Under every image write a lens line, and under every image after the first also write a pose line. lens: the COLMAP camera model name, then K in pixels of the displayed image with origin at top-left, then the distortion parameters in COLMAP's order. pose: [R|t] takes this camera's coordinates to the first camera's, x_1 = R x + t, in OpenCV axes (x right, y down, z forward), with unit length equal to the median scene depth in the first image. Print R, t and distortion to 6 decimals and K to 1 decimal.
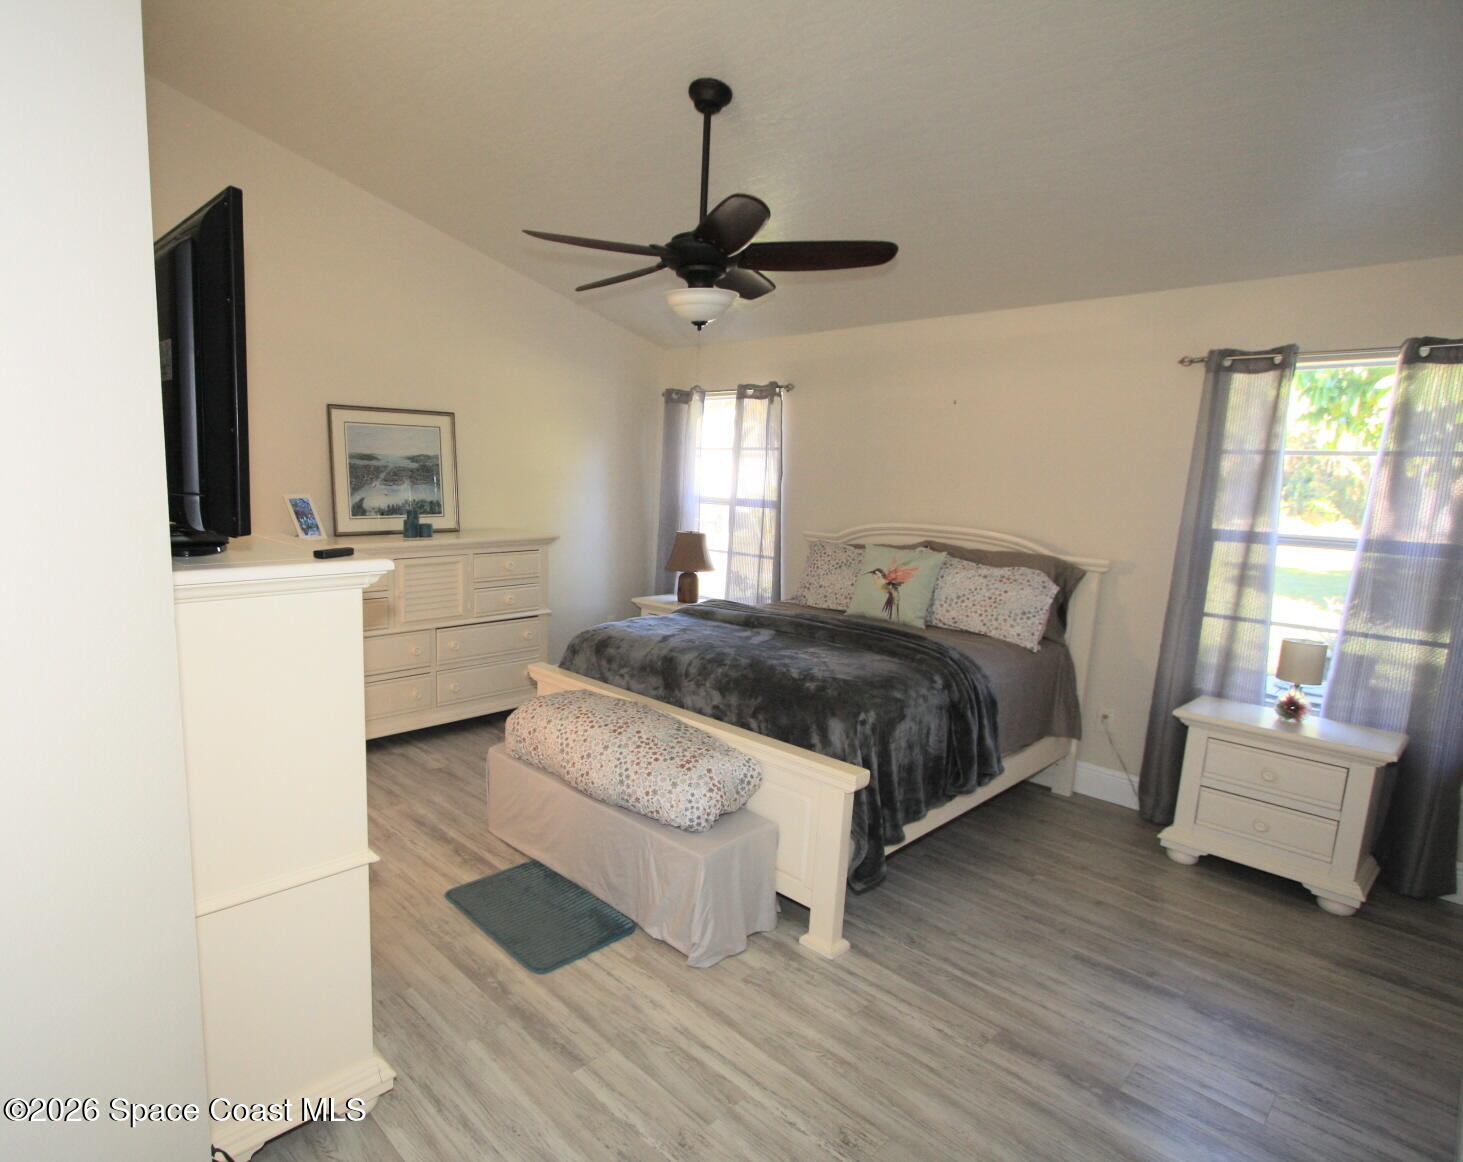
lens RADIAL K [[805.7, 0, 617.2], [0, 805.7, 586.9], [0, 0, 1]] dist [-0.002759, -0.000159]
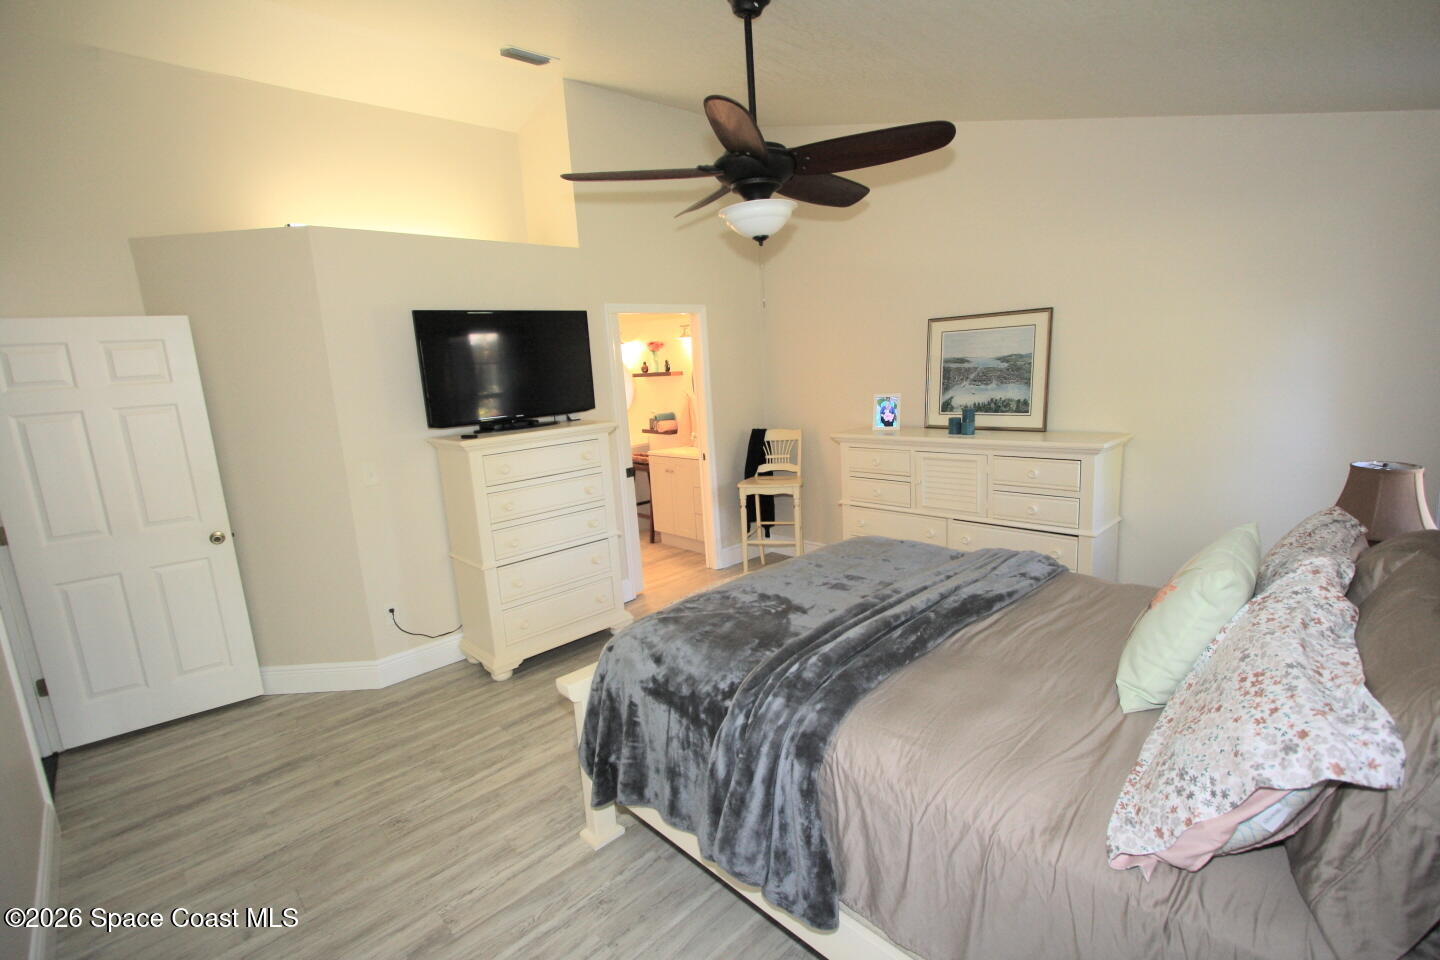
lens RADIAL K [[667.4, 0, 717.1], [0, 667.4, 484.1], [0, 0, 1]] dist [-0.004664, -0.000108]
pose [[0.032554, 0.154901, -0.987393, 0.639465], [-0.088670, 0.984469, 0.151519, -0.102556], [0.995529, 0.082619, 0.045784, 0.635653]]
